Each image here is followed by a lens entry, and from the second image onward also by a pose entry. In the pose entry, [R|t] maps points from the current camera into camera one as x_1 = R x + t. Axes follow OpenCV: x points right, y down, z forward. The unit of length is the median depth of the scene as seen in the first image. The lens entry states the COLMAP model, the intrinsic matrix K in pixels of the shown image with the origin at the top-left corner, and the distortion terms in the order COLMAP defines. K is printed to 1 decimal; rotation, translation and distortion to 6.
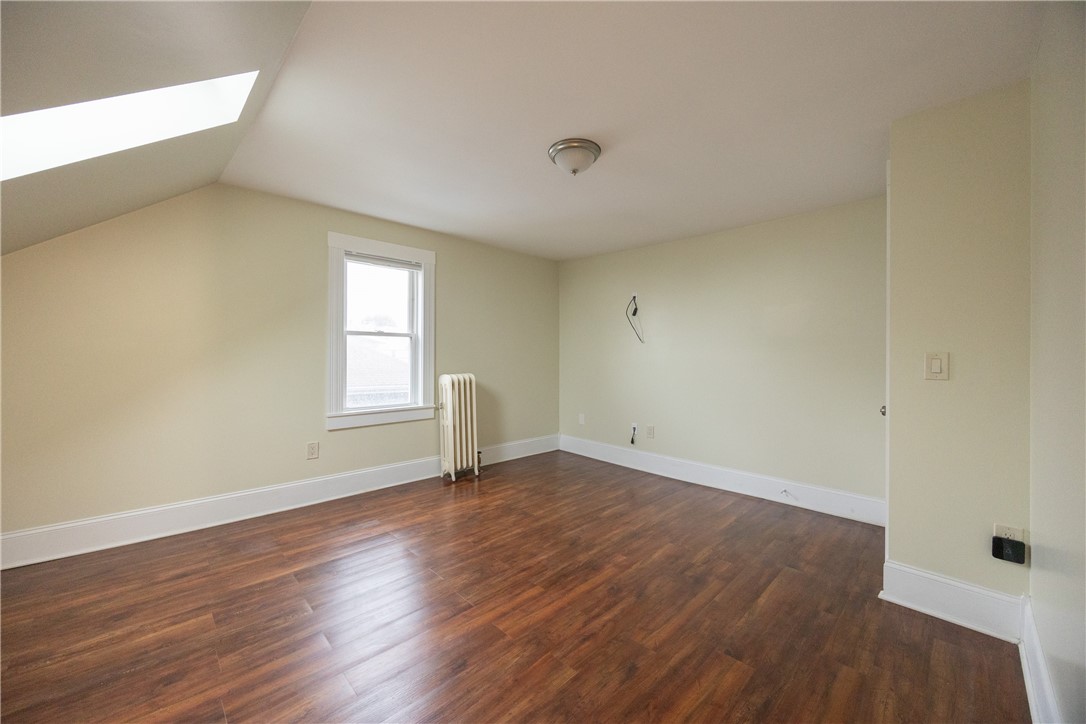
lens RADIAL K [[411.8, 0, 545.0], [0, 411.8, 364.4], [0, 0, 1]] dist [-0.001065, 0.000009]
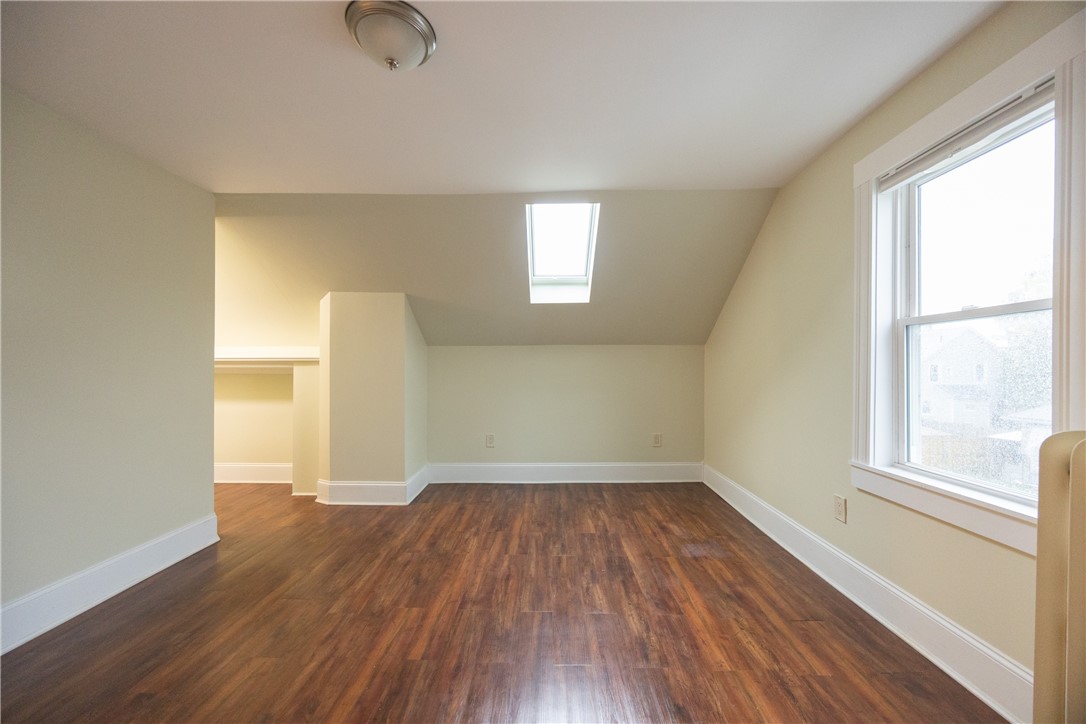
lens RADIAL K [[411.8, 0, 545.0], [0, 411.8, 364.4], [0, 0, 1]] dist [-0.001065, 0.000009]
pose [[-0.708931, -0.012149, -0.705173, 0.377234], [-0.018515, 0.999828, 0.001388, -0.022647], [0.705034, 0.014040, -0.709034, 1.754623]]
